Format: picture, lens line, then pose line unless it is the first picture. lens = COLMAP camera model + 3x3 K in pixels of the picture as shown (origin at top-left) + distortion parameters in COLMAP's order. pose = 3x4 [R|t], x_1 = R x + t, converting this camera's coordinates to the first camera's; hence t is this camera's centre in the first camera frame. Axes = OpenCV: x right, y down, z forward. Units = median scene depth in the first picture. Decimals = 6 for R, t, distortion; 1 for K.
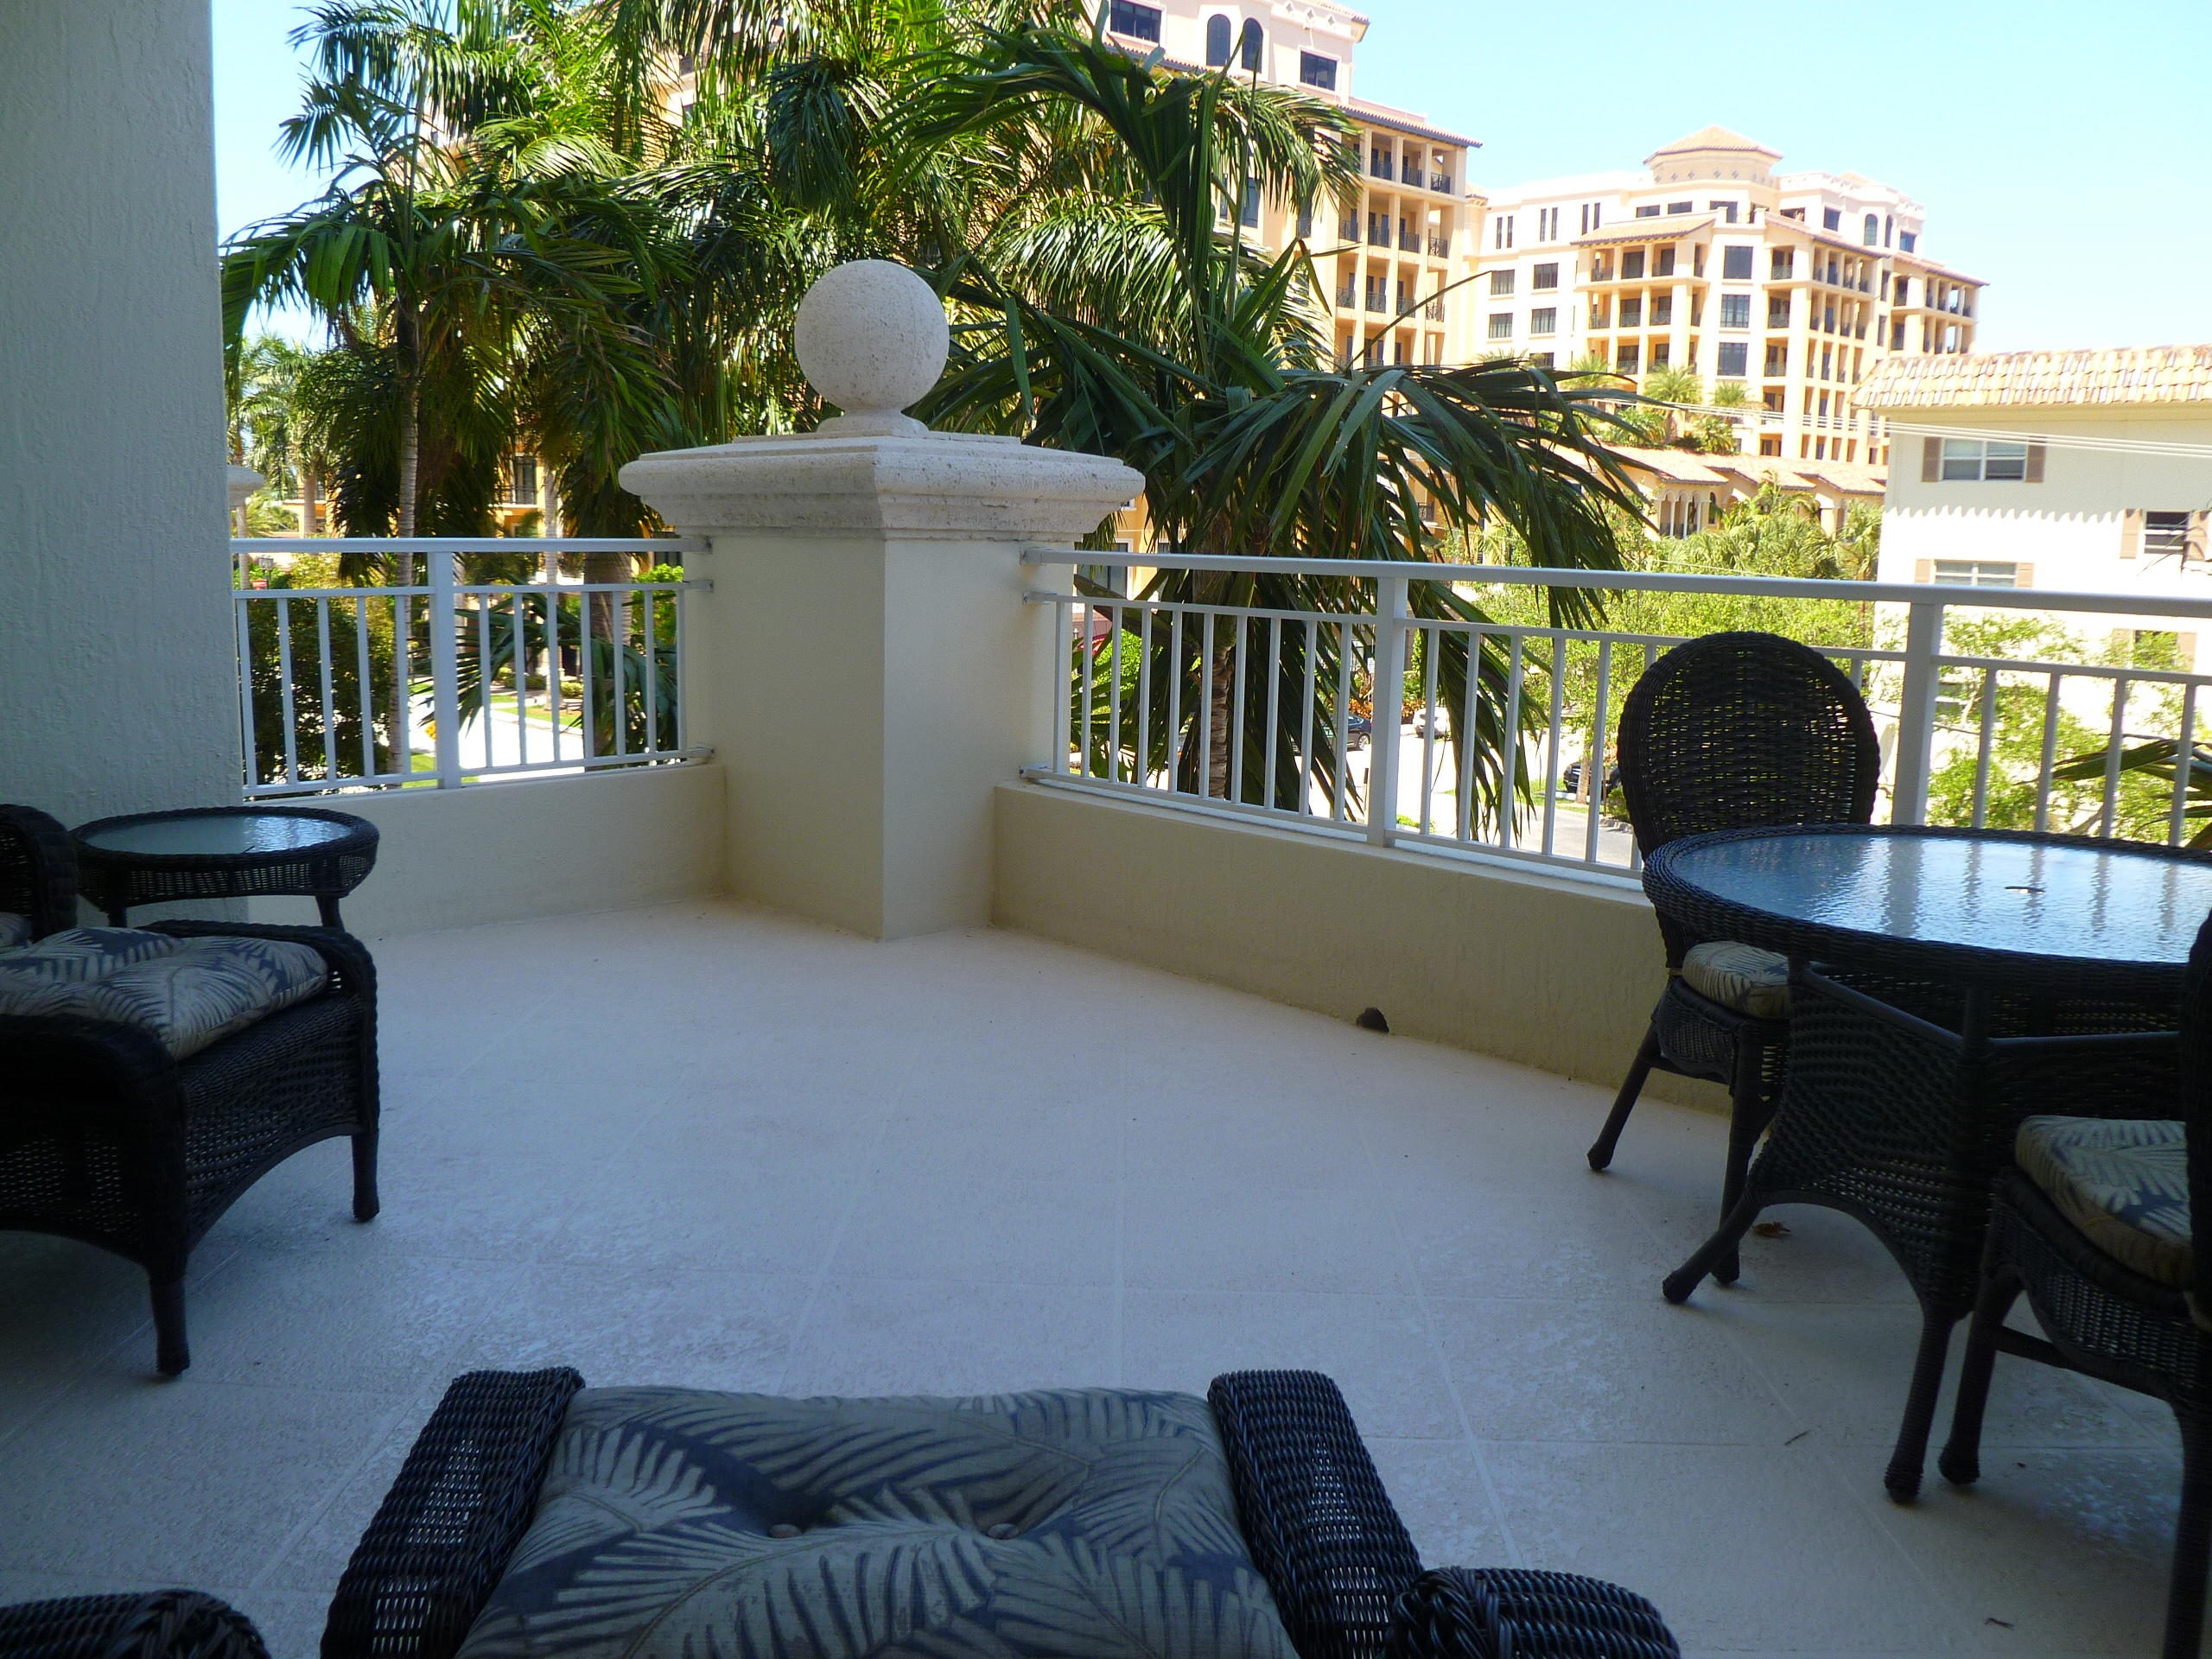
lens RADIAL K [[1850.1, 0, 1118.4], [0, 1850.1, 817.3], [0, 0, 1]] dist [-0.095011, 0.049448]
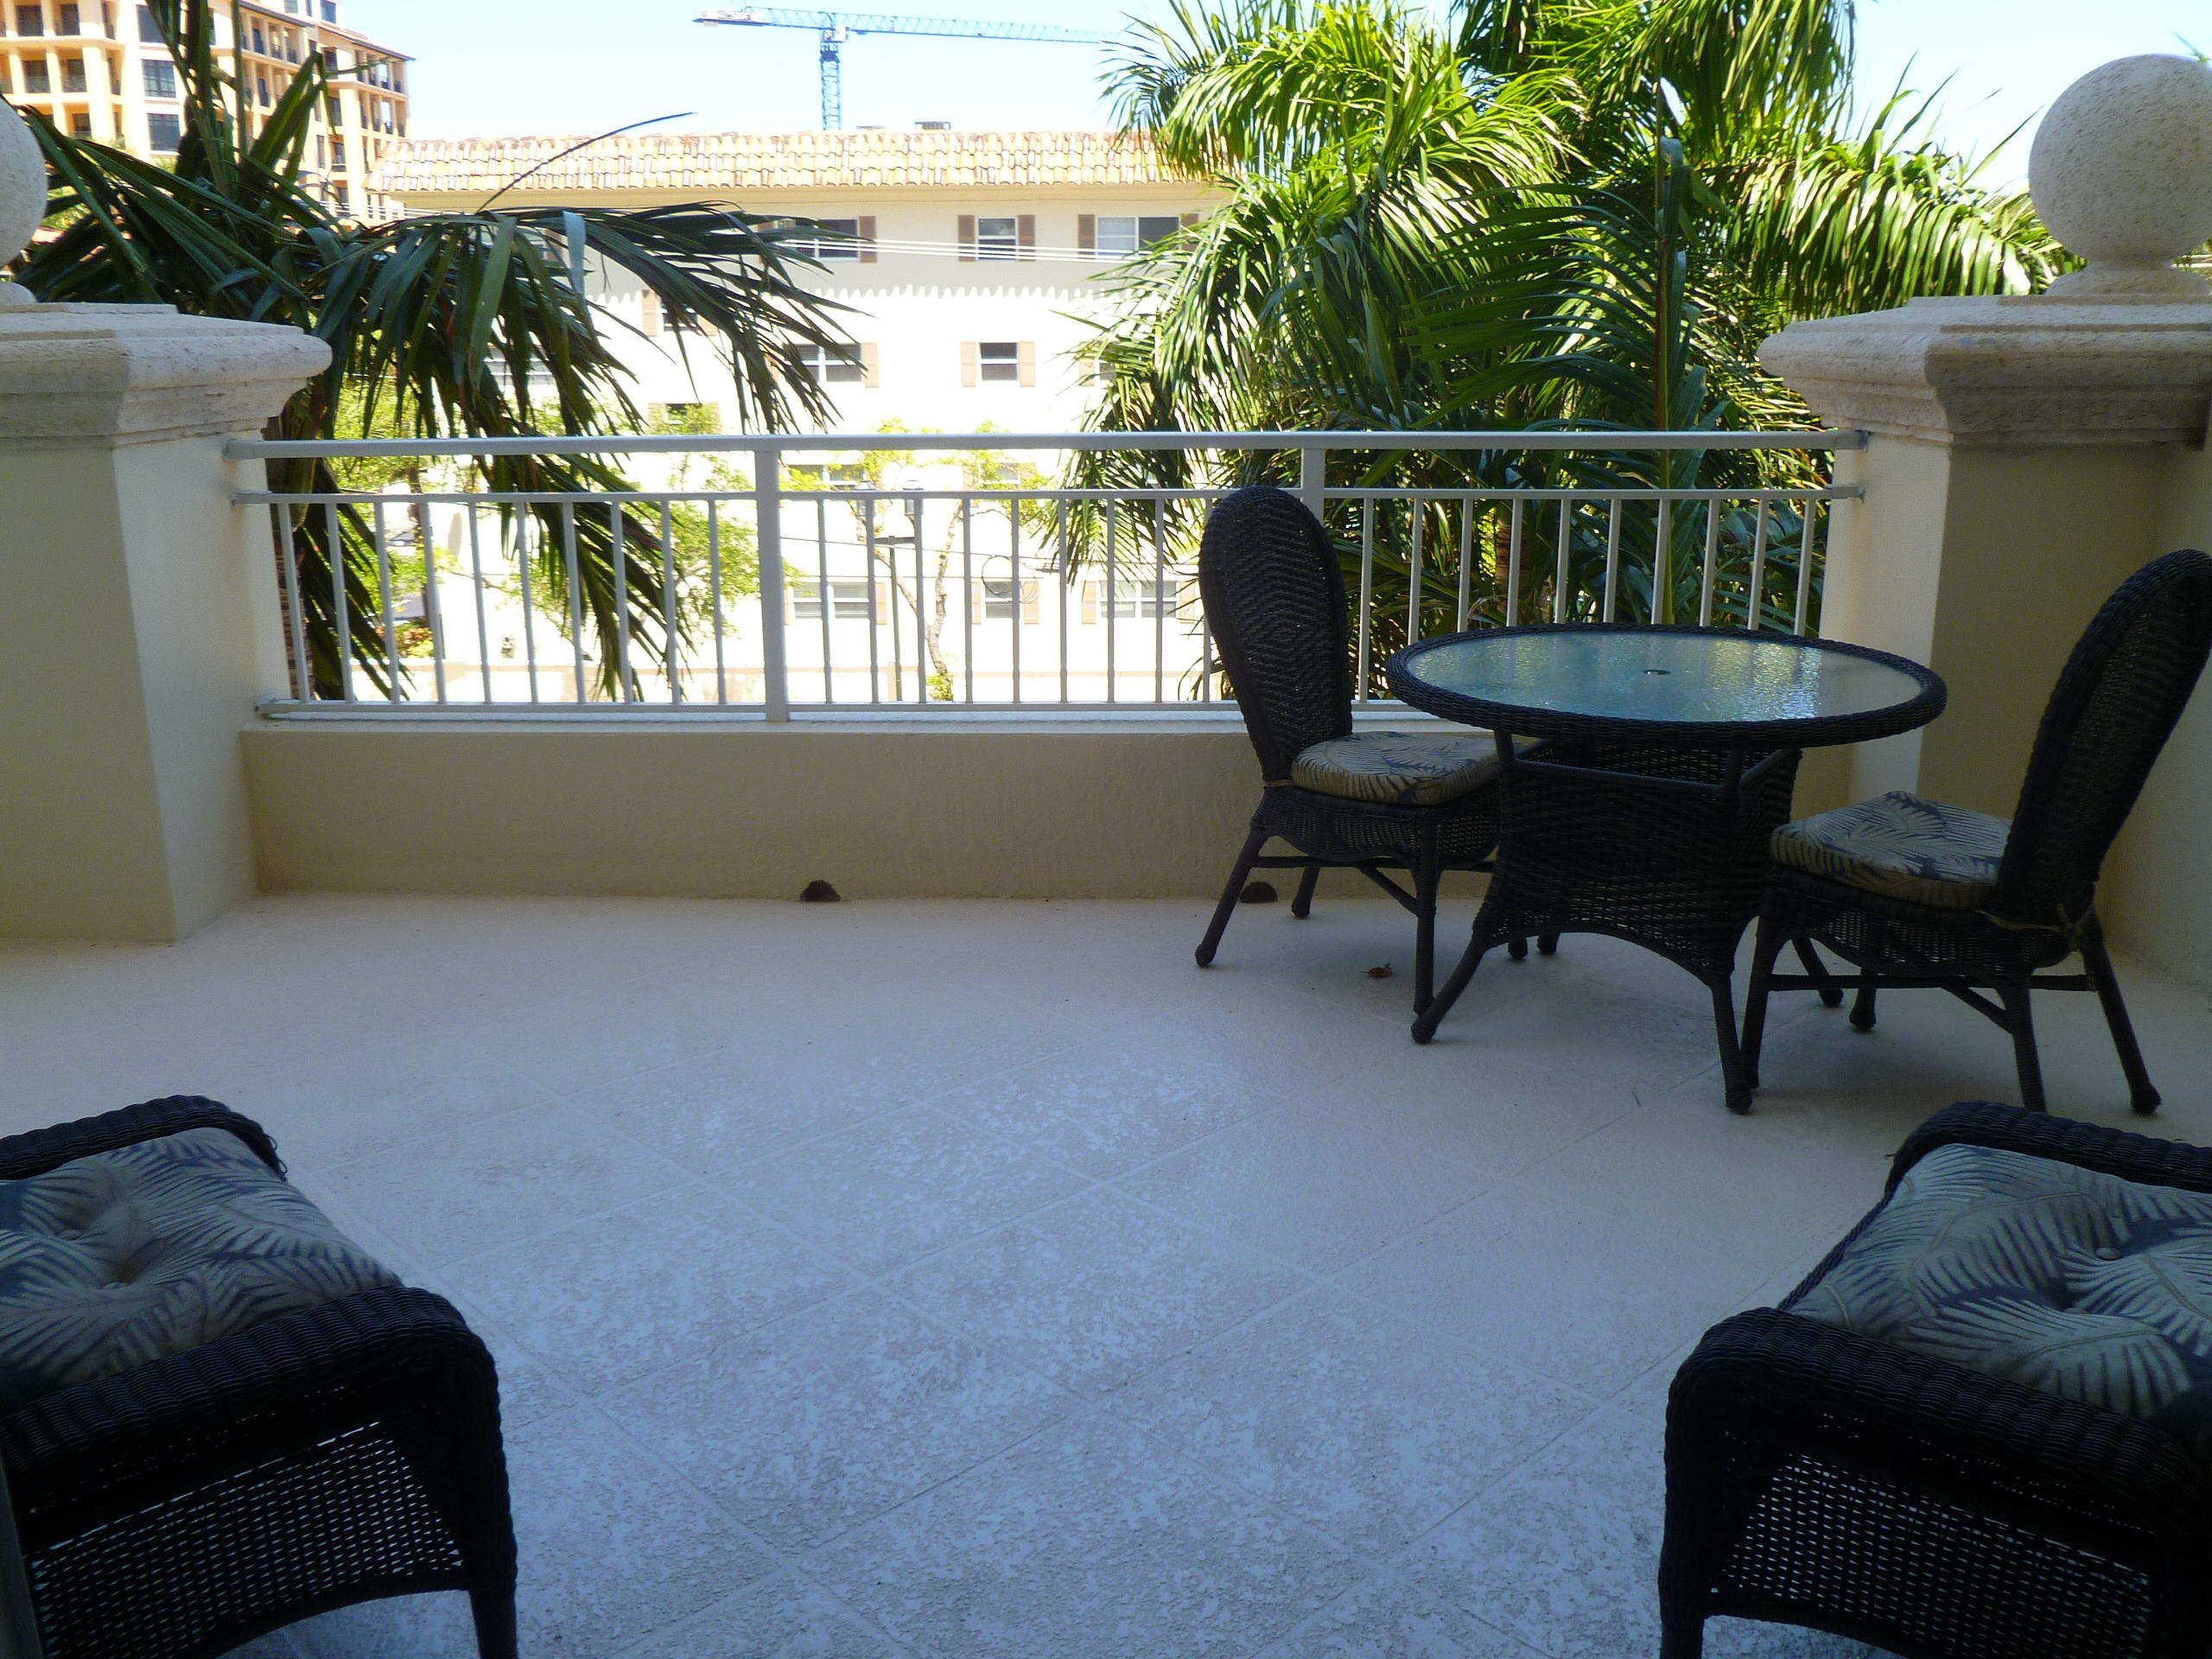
lens RADIAL K [[1850.1, 0, 1118.4], [0, 1850.1, 817.3], [0, 0, 1]] dist [-0.095011, 0.049448]
pose [[0.692108, -0.209651, 0.690675, -0.063405], [0.127296, 0.977343, 0.169107, -0.011619], [-0.710480, -0.029120, 0.703115, 0.024404]]
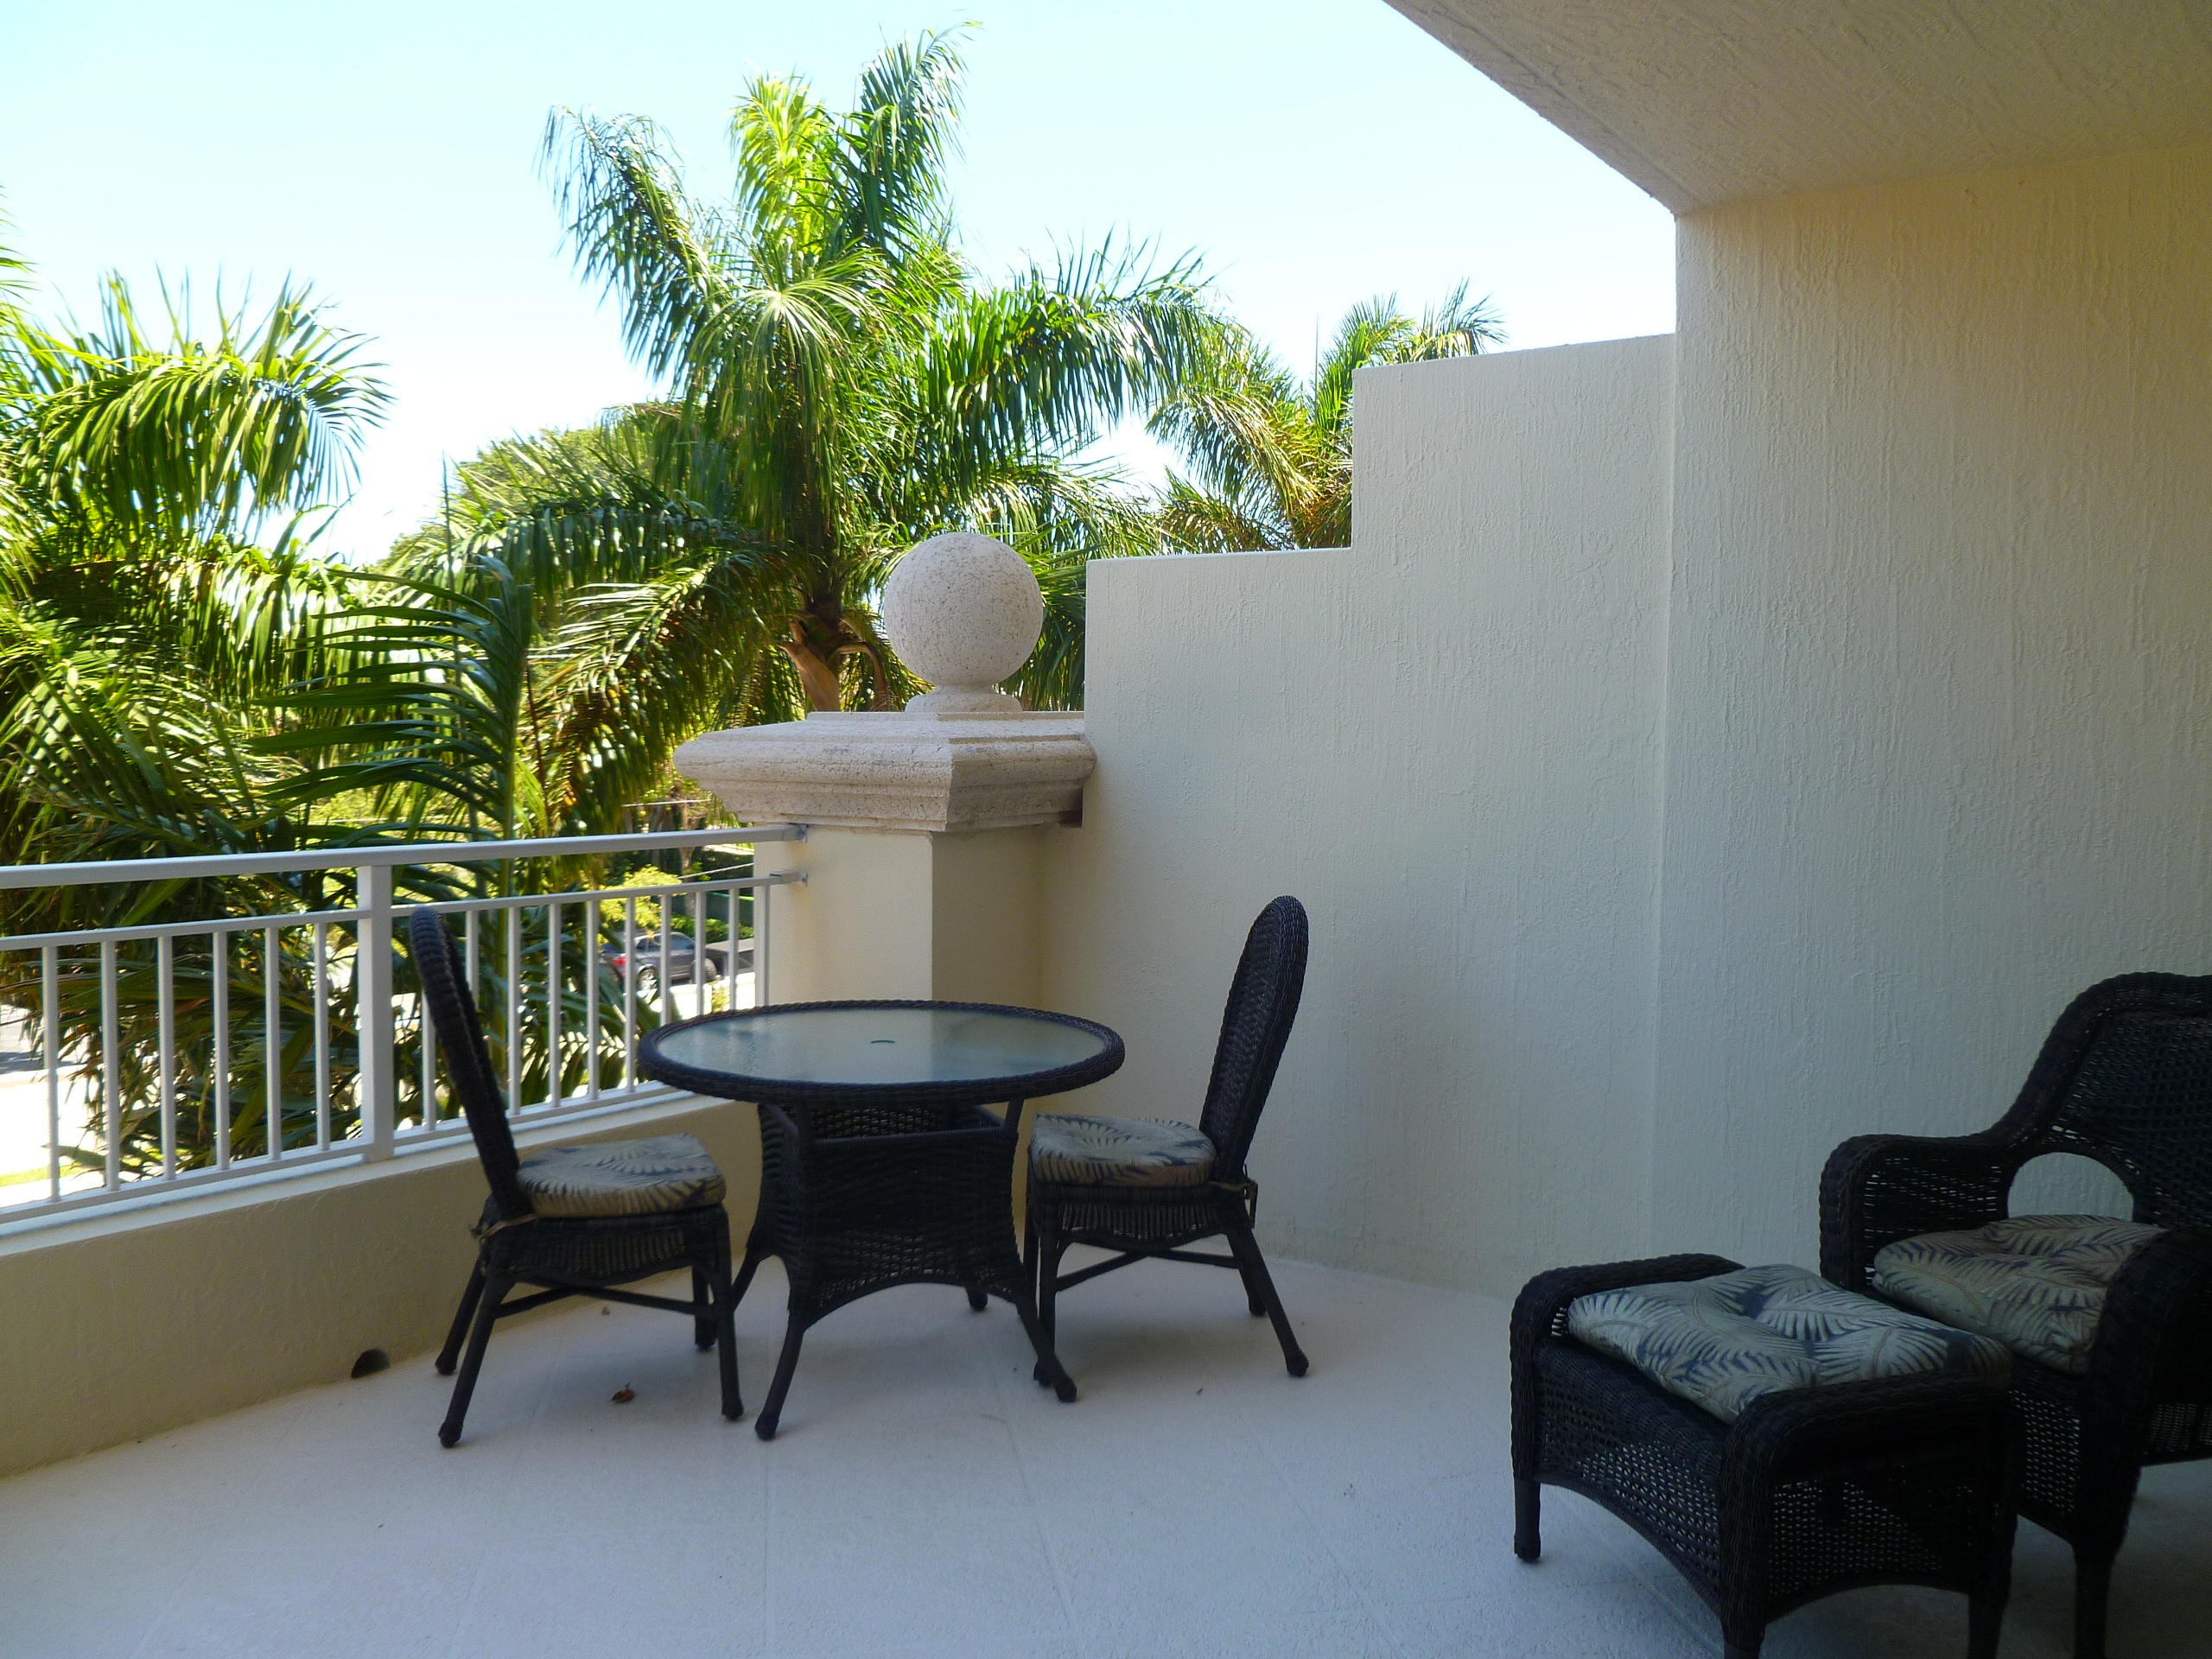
lens RADIAL K [[1855.5, 0, 1106.0], [0, 1855.5, 829.5], [0, 0, 1]] dist [-0.075005, 0.019107]
pose [[-0.203906, -0.076294, 0.976013, -0.087714], [0.128529, 0.986243, 0.103946, -0.023005], [-0.970517, 0.146642, -0.191294, 0.088428]]
